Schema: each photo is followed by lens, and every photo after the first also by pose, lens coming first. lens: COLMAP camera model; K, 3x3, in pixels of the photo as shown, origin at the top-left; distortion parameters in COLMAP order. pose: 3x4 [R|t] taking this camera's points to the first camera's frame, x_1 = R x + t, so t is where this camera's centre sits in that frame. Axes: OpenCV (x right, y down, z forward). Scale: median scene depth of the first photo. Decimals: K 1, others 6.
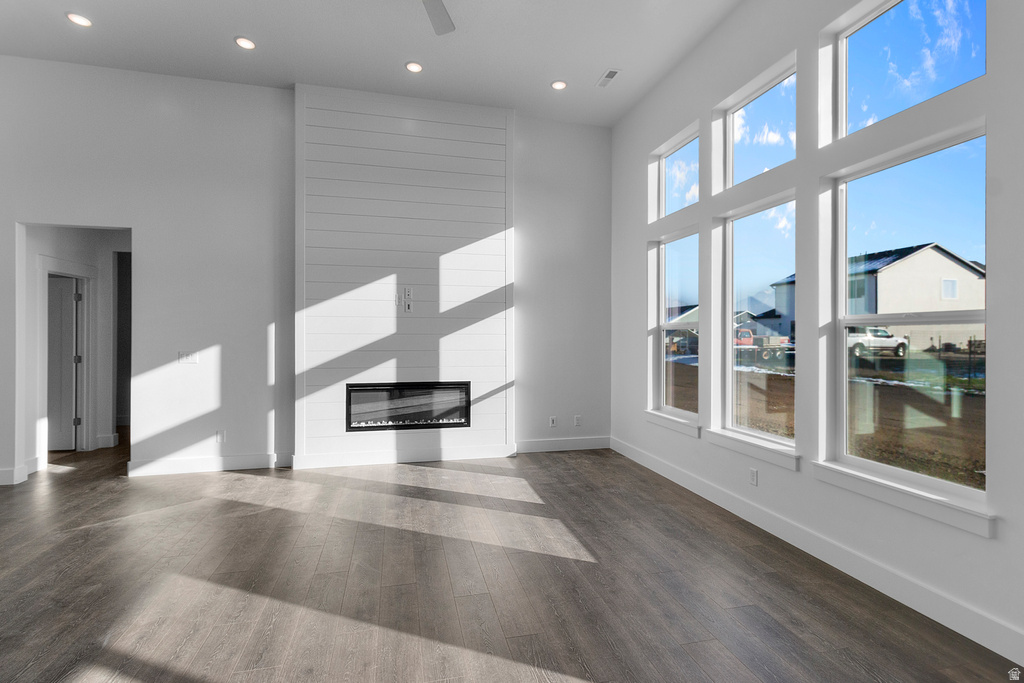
lens RADIAL K [[470.1, 0, 518.3], [0, 470.1, 331.3], [0, 0, 1]] dist [-0.001794, -0.000348]
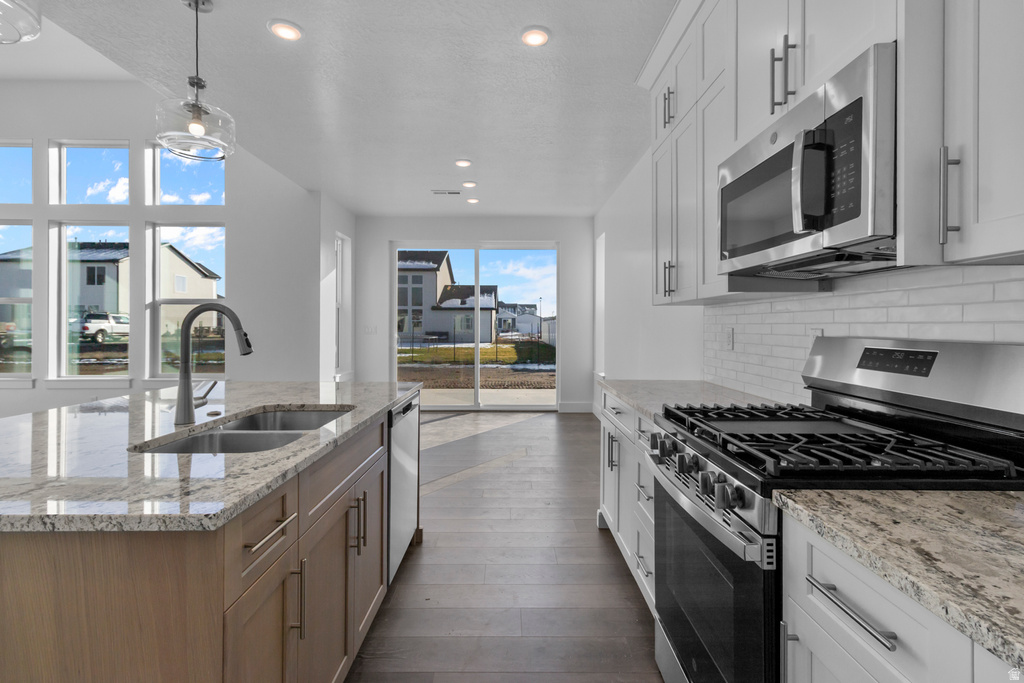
lens RADIAL K [[470.1, 0, 518.3], [0, 470.1, 331.3], [0, 0, 1]] dist [-0.001794, -0.000348]
pose [[0.195295, -0.008680, 0.980706, -0.098934], [-0.012370, 0.999859, 0.011313, 0.006594], [-0.980667, -0.014340, 0.195160, -0.088239]]
